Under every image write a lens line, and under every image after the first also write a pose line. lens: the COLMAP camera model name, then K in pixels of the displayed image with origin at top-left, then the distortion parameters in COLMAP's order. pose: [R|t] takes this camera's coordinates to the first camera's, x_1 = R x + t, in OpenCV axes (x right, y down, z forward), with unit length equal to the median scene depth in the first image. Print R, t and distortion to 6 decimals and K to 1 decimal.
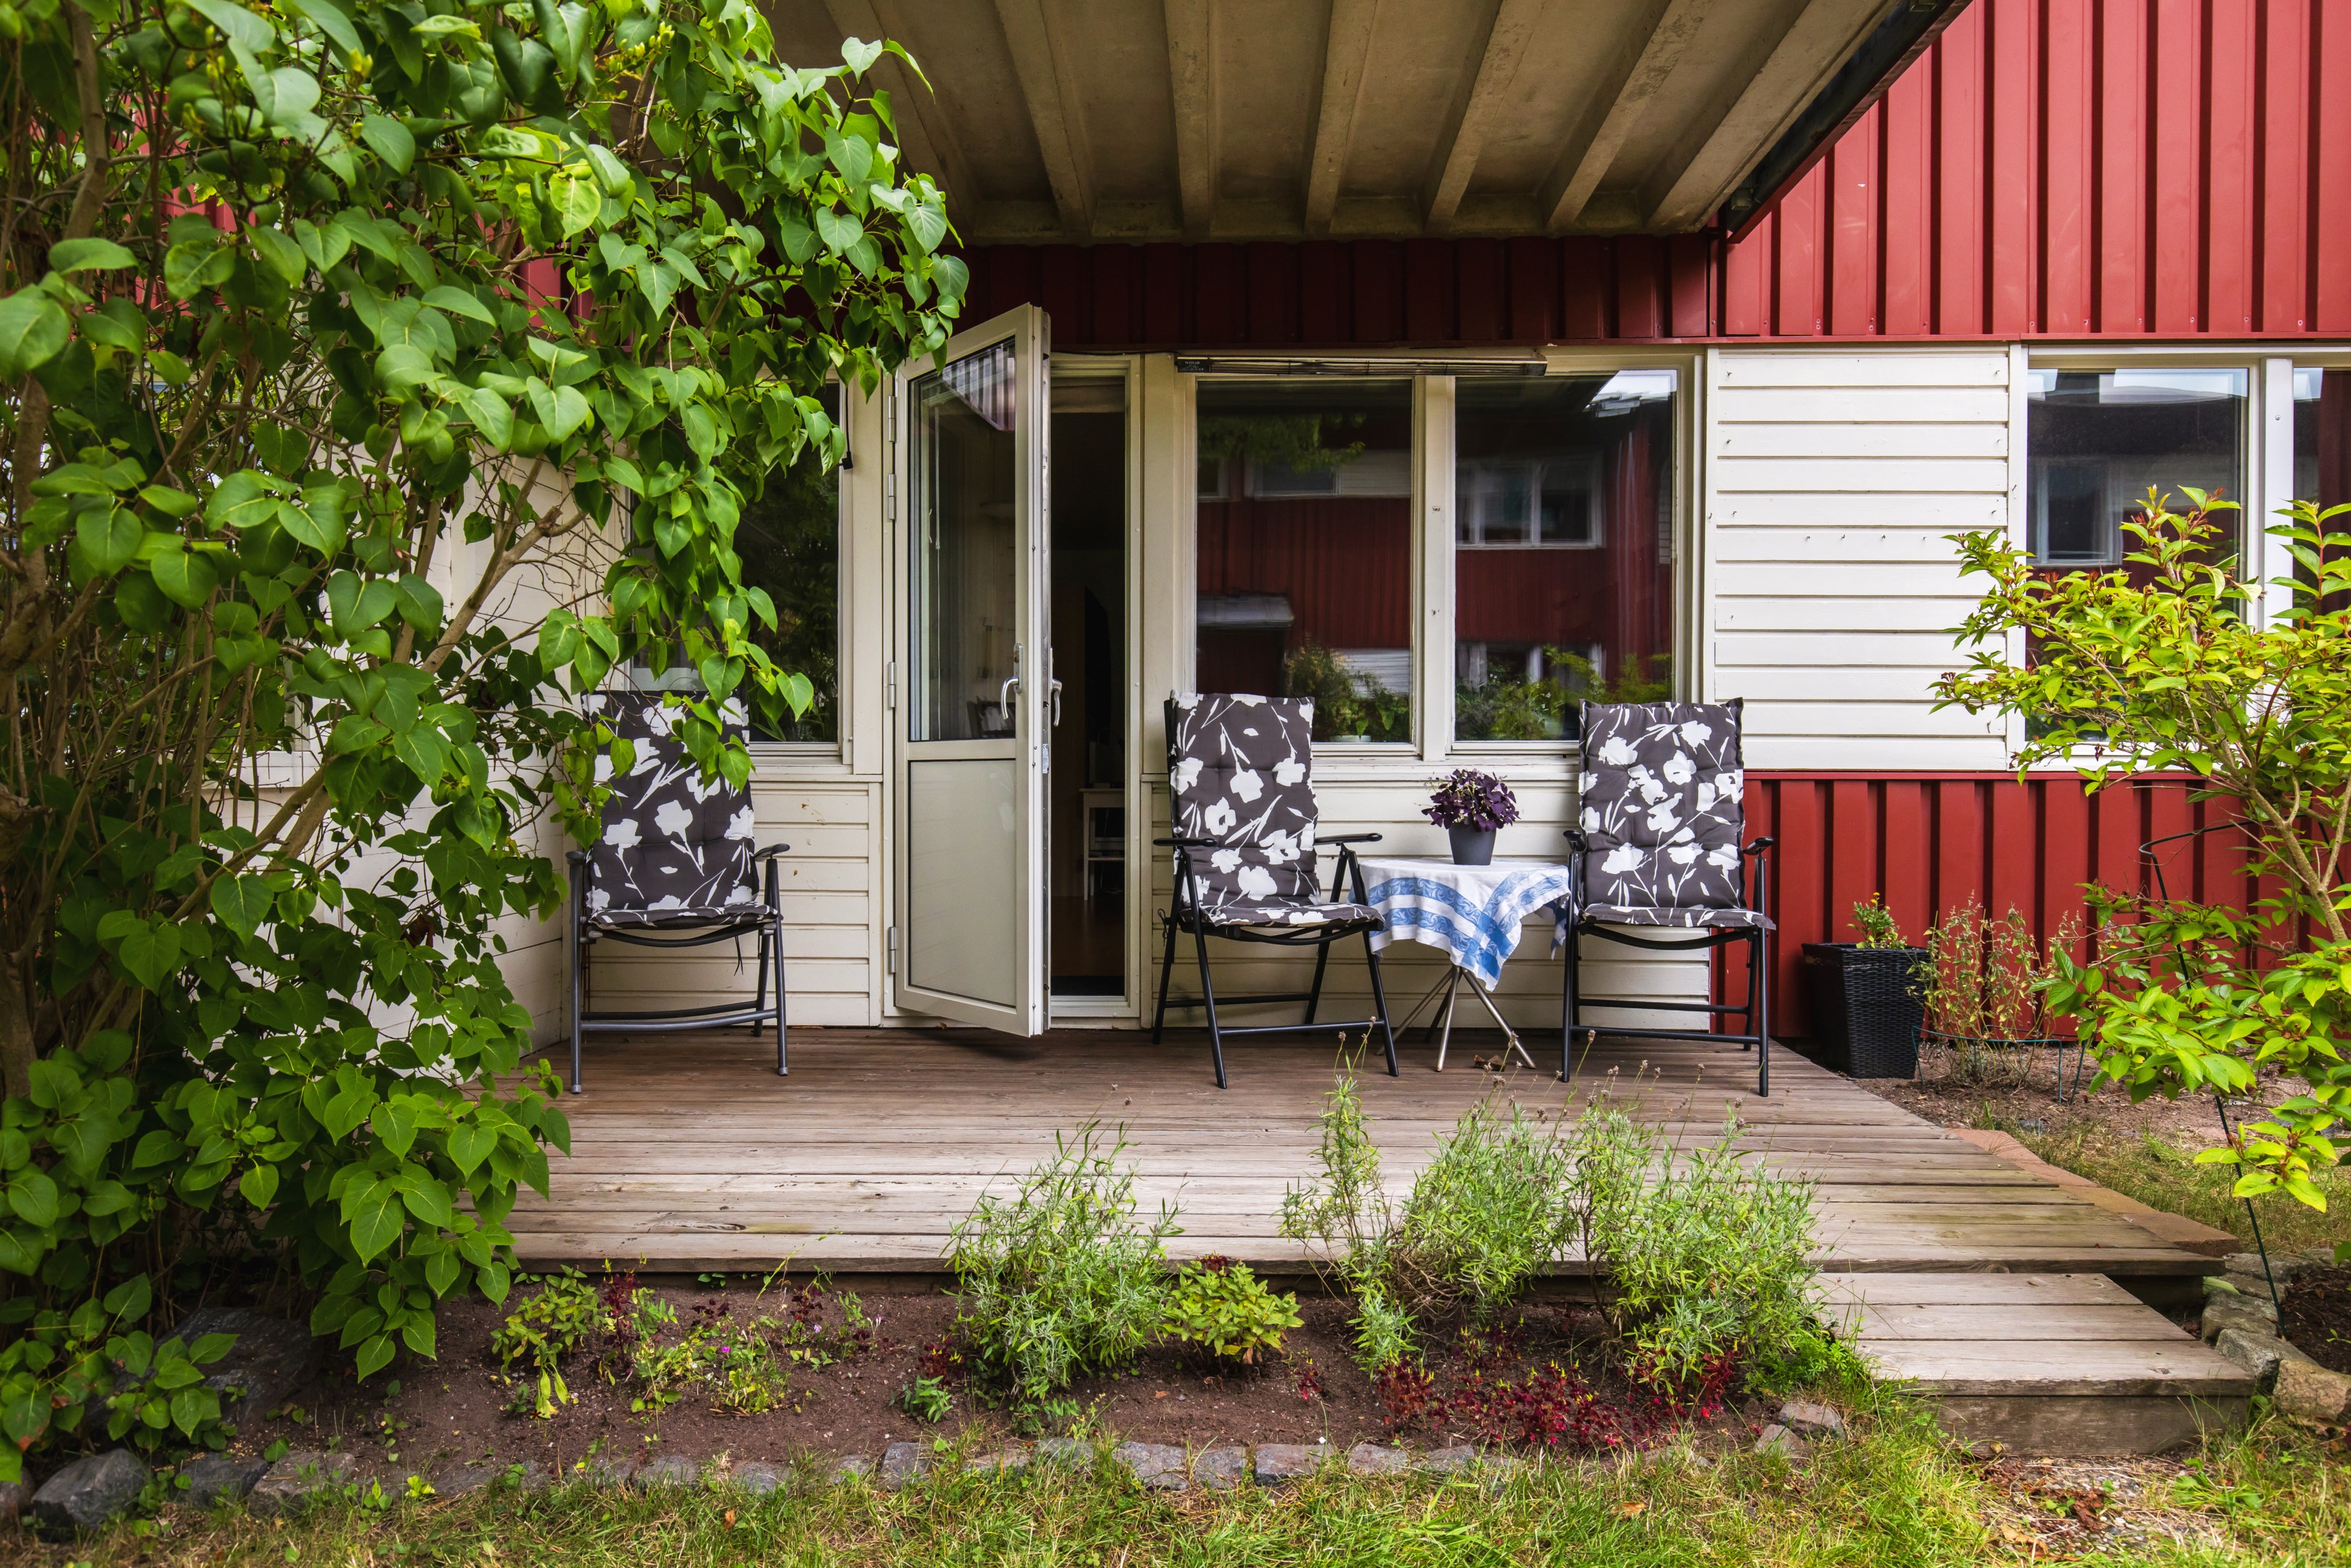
lens RADIAL K [[1457.4, 0, 1178.4], [0, 1457.4, 785.7], [0, 0, 1]] dist [0.001739, -0.001516]
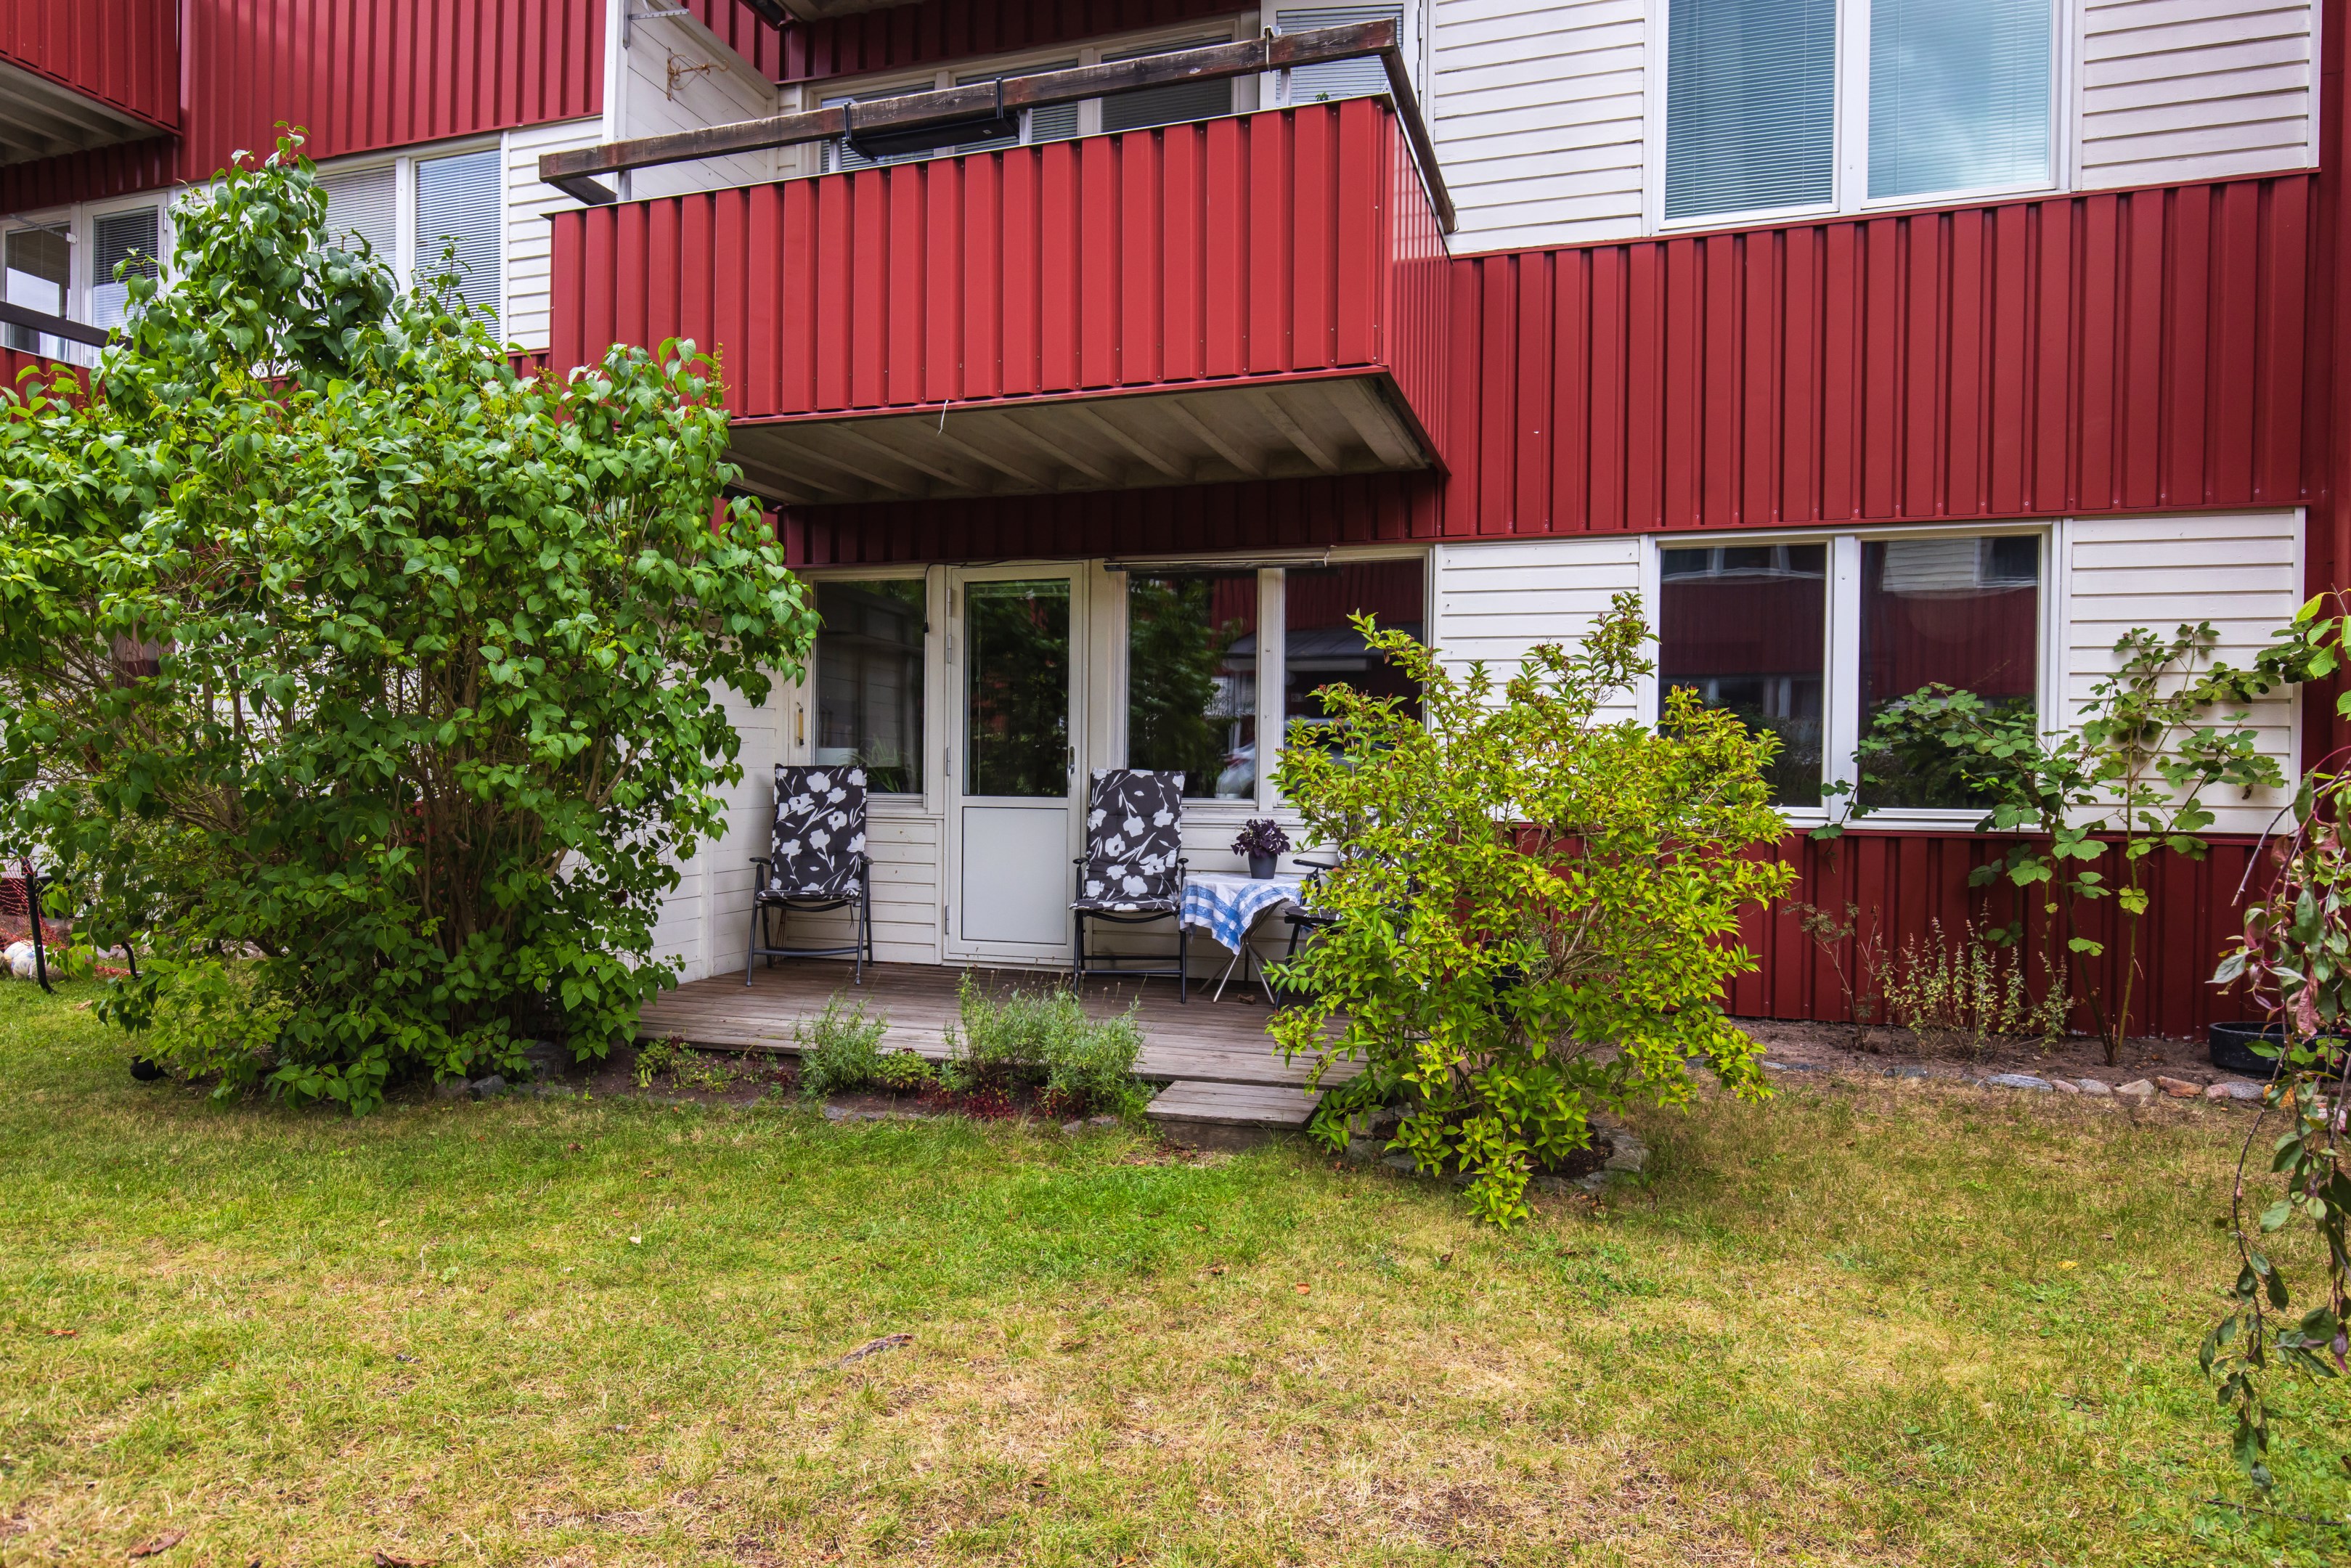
lens RADIAL K [[1457.4, 0, 1172.7], [0, 1457.4, 784.7], [0, 0, 1]] dist [0.001739, -0.001516]
pose [[0.957725, 0.010125, -0.287507, 0.568582], [-0.009728, 0.999949, 0.002810, -0.052818], [0.287521, 0.000106, 0.957774, -0.565767]]
